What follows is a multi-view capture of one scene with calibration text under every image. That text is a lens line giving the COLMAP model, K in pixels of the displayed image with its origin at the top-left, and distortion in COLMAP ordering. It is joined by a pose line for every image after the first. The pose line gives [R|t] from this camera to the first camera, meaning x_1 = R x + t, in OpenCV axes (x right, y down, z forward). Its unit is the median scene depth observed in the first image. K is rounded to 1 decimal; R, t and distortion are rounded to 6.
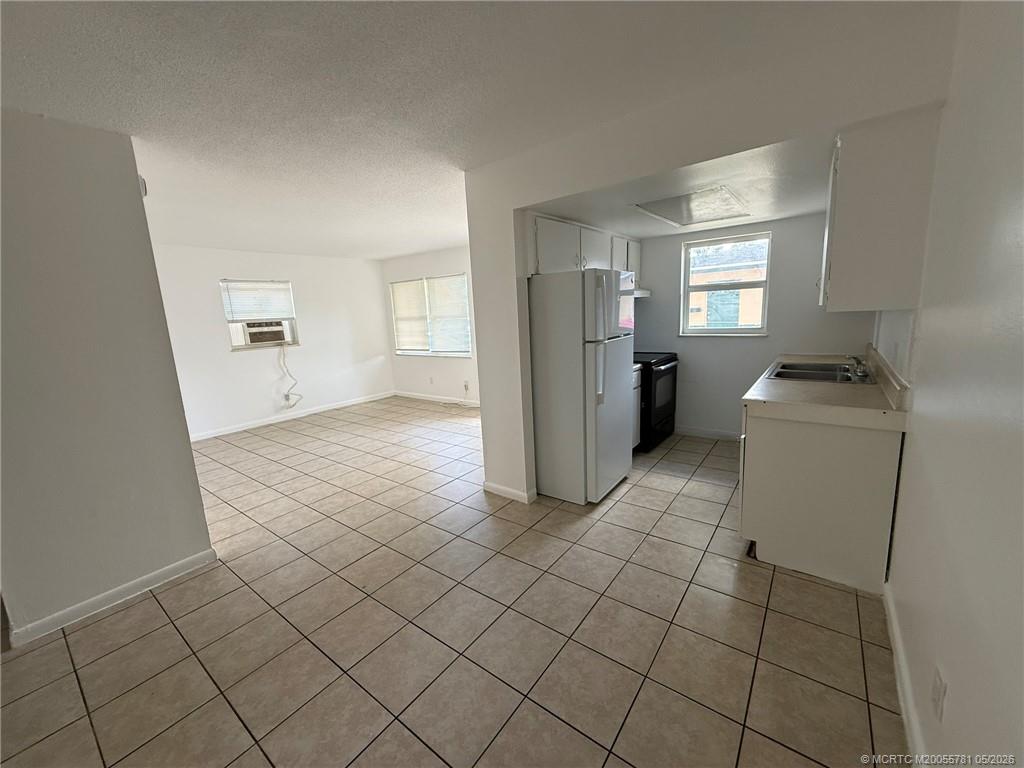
lens RADIAL K [[408.9, 0, 508.6], [0, 408.9, 388.2], [0, 0, 1]] dist [-0.000753, 0.000663]
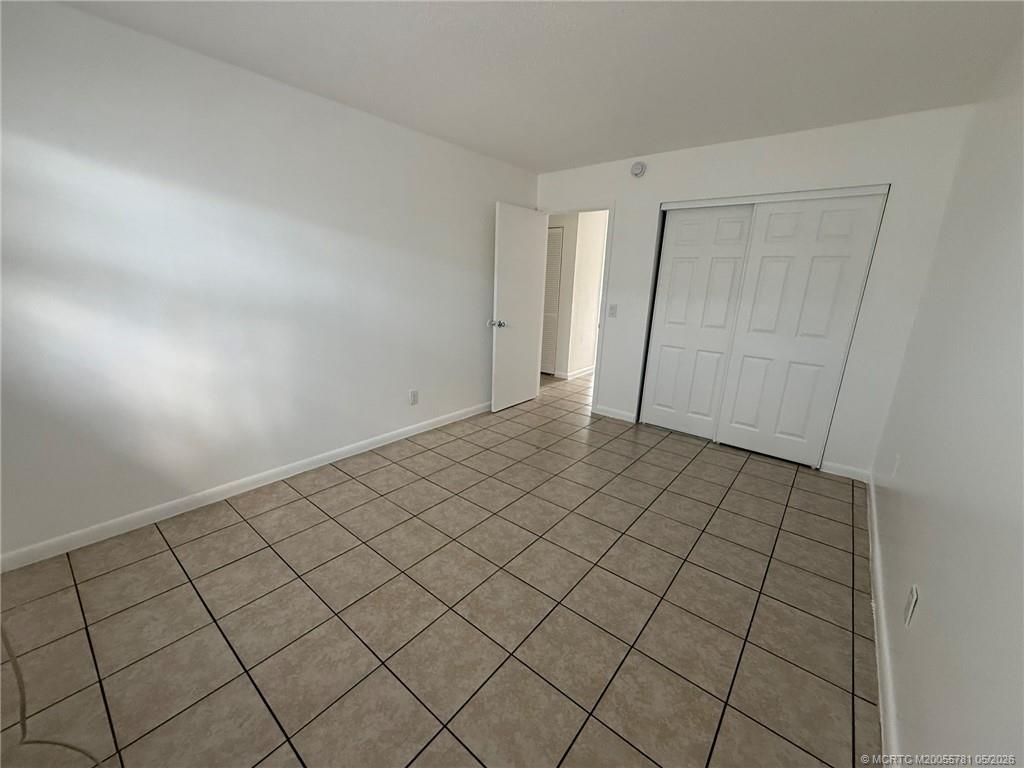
lens RADIAL K [[408.9, 0, 502.7], [0, 408.9, 377.1], [0, 0, 1]] dist [-0.000753, 0.000663]
pose [[0.996666, 0.081220, -0.007805, -0.179080], [-0.080558, 0.994696, 0.063961, -0.013444], [0.012959, -0.063119, 0.997922, 0.141979]]
